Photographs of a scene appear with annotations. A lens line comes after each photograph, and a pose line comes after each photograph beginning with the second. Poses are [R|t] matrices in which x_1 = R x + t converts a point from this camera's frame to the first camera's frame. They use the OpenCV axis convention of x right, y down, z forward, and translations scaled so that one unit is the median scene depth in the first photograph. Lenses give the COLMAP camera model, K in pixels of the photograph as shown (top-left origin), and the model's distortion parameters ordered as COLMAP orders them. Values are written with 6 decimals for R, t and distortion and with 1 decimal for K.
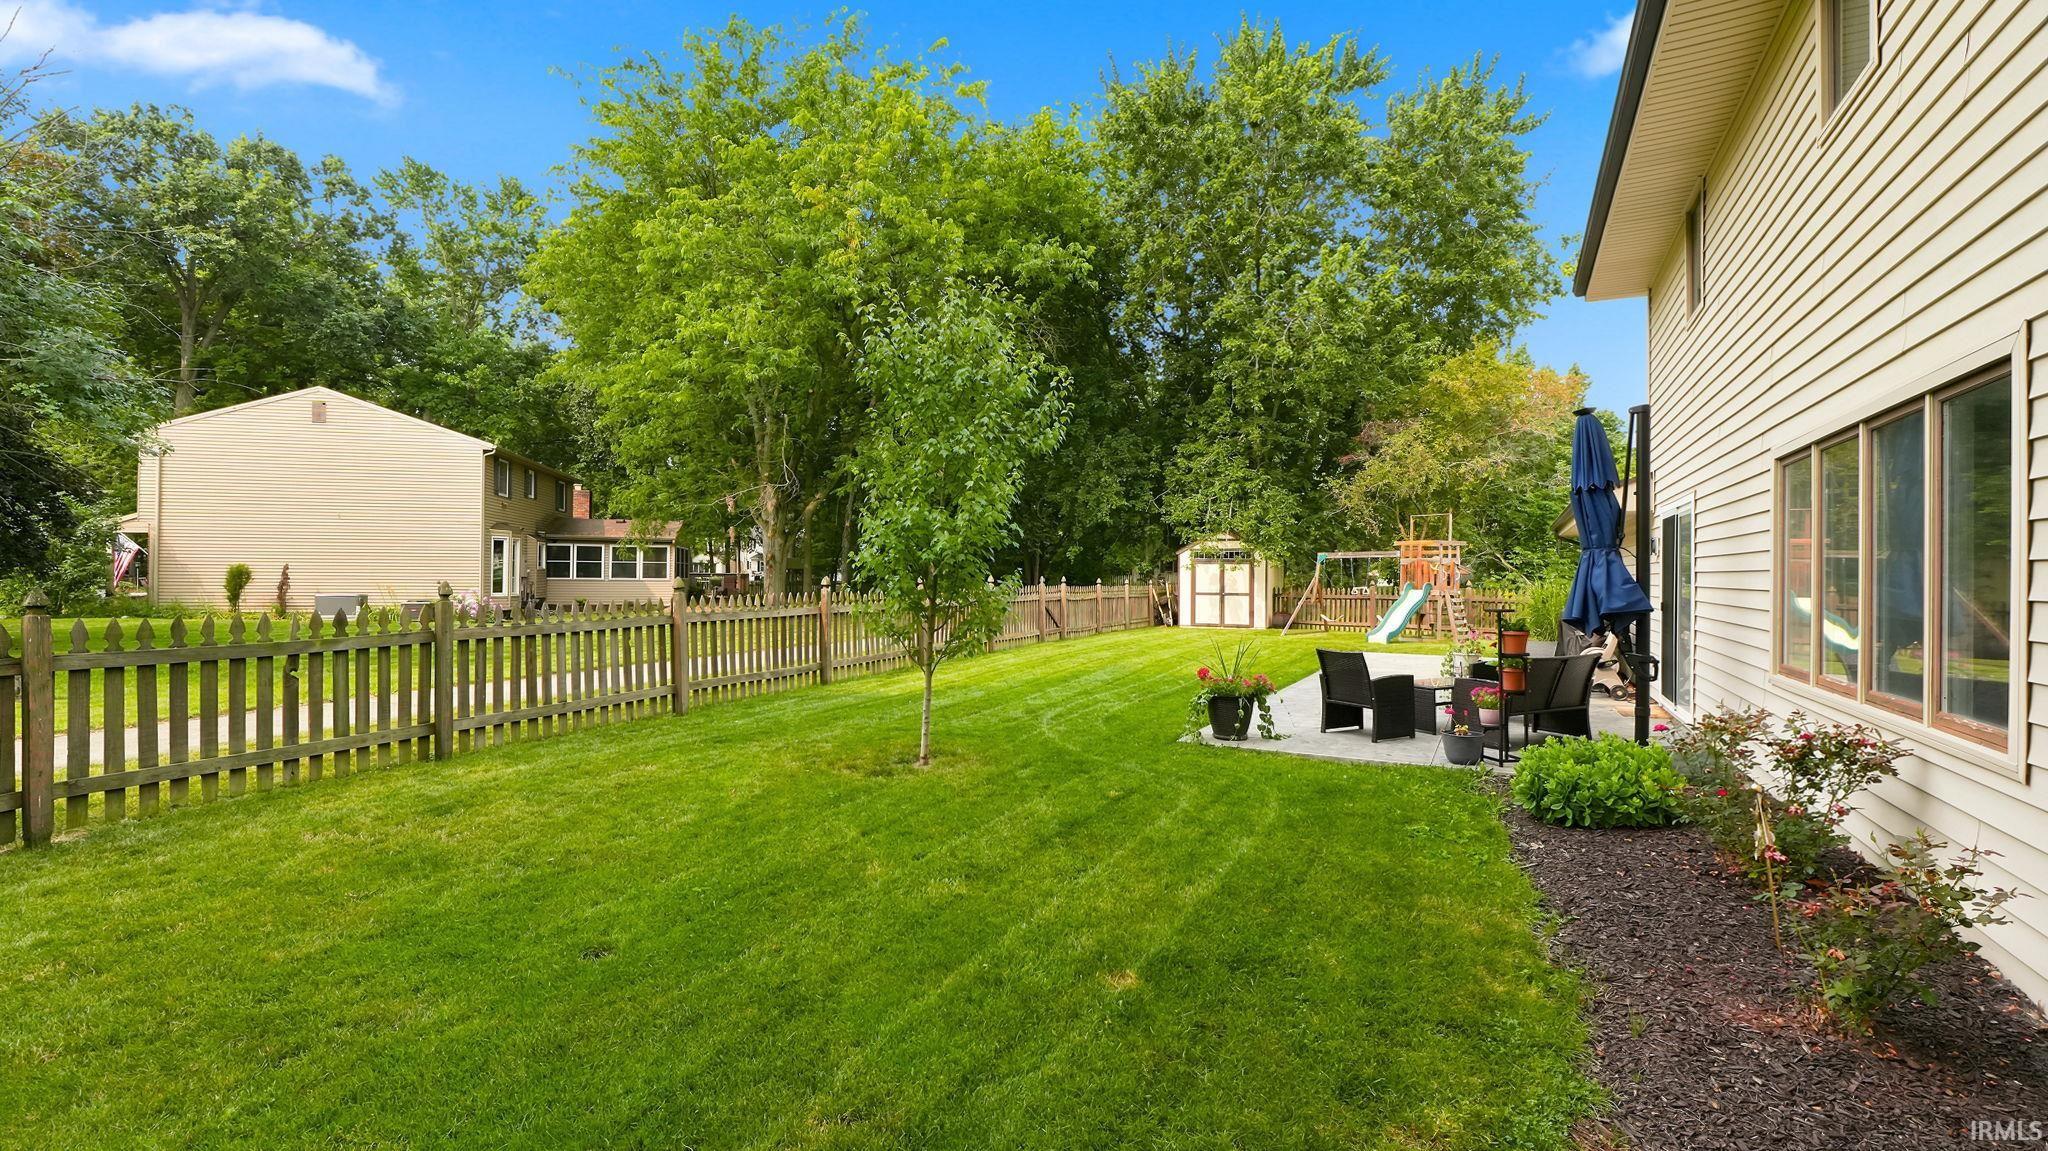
lens RADIAL K [[868.3, 0, 1025.8], [0, 868.3, 570.8], [0, 0, 1]] dist [-0.001618, 0.000878]
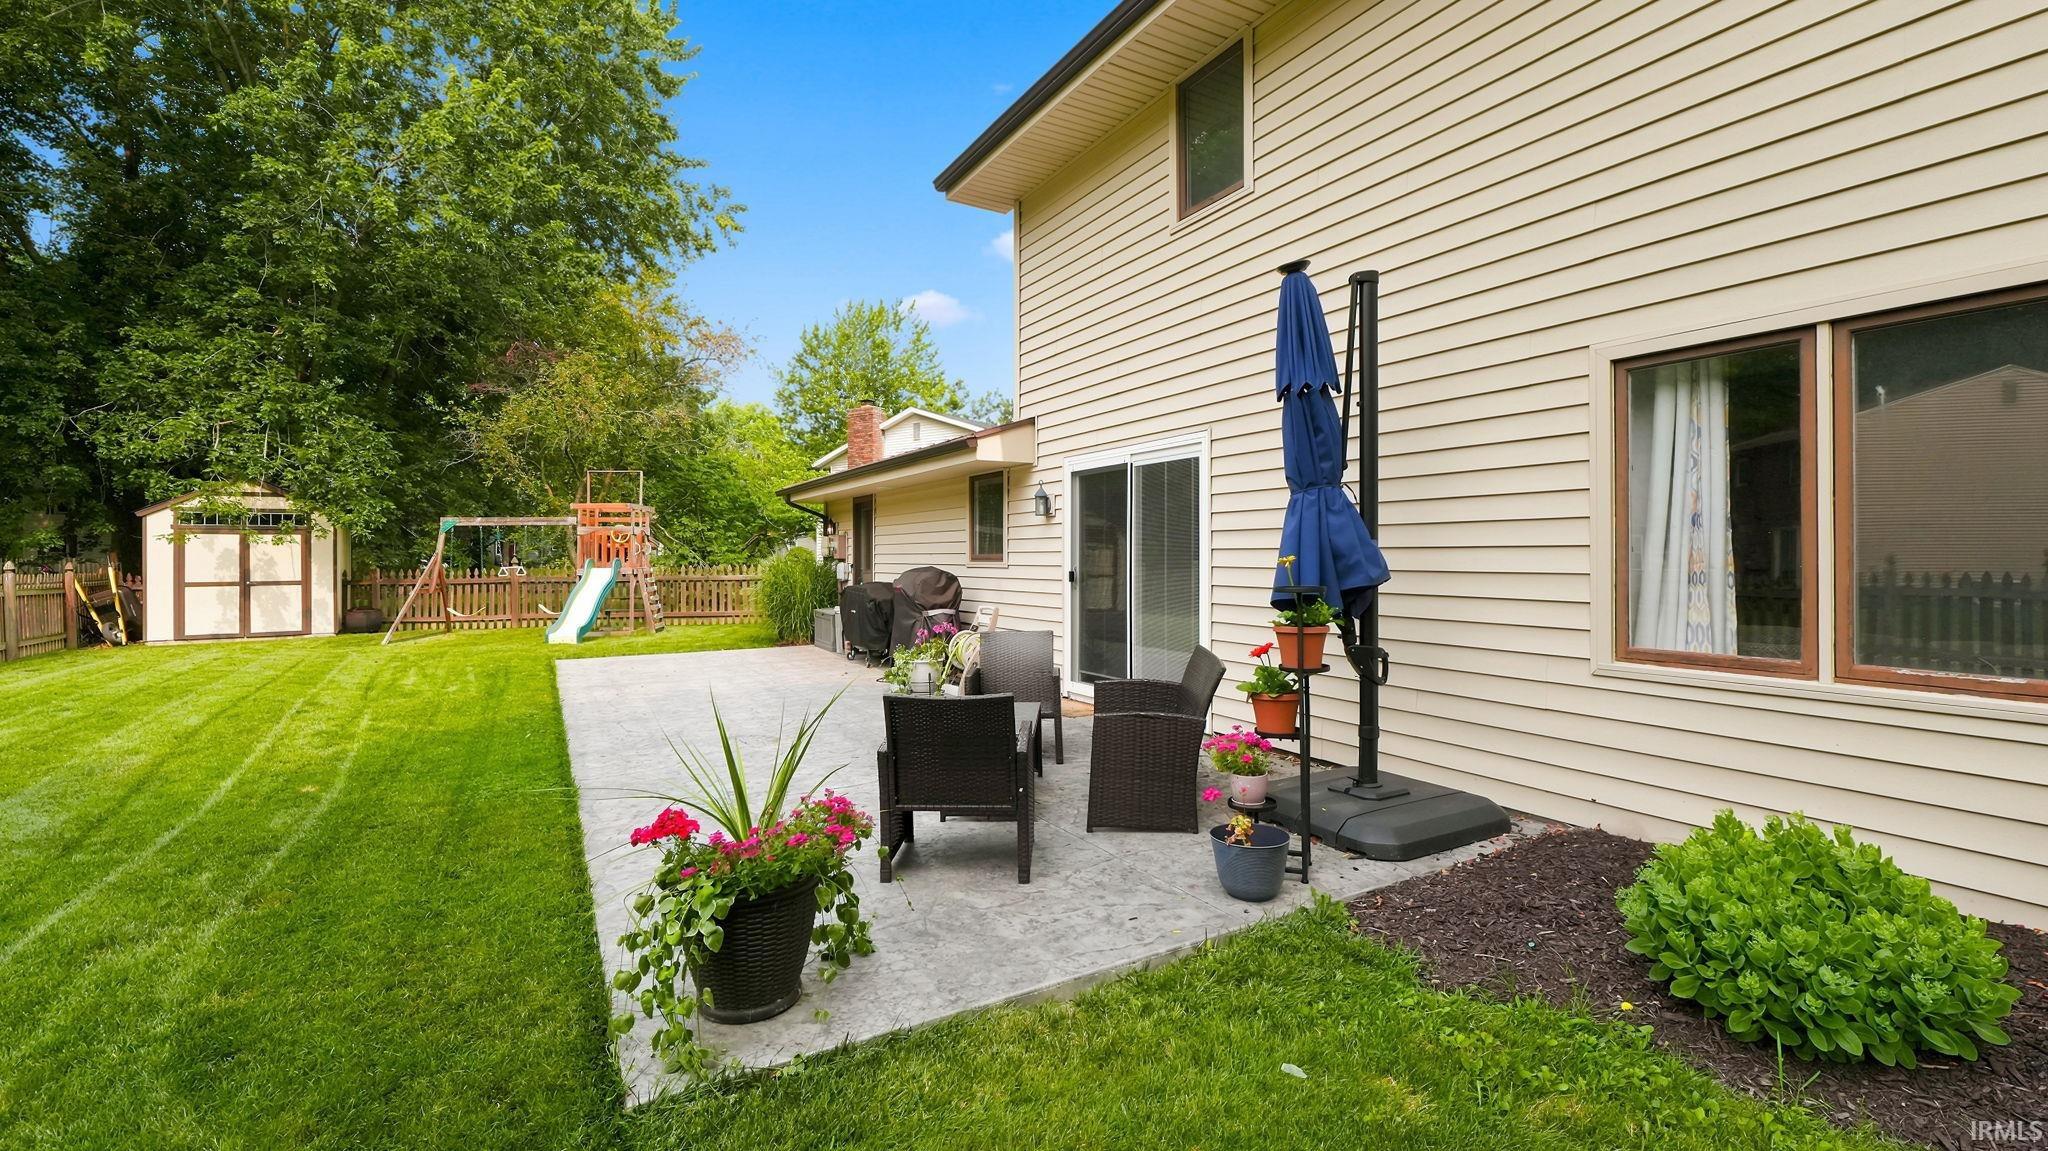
lens RADIAL K [[868.3, 0, 1033.7], [0, 868.3, 551.5], [0, 0, 1]] dist [-0.001618, 0.000878]
pose [[0.528545, -0.009316, 0.848854, 0.002622], [0.006680, 0.999954, 0.006815, 0.003872], [-0.848879, 0.002069, 0.528583, 0.211677]]
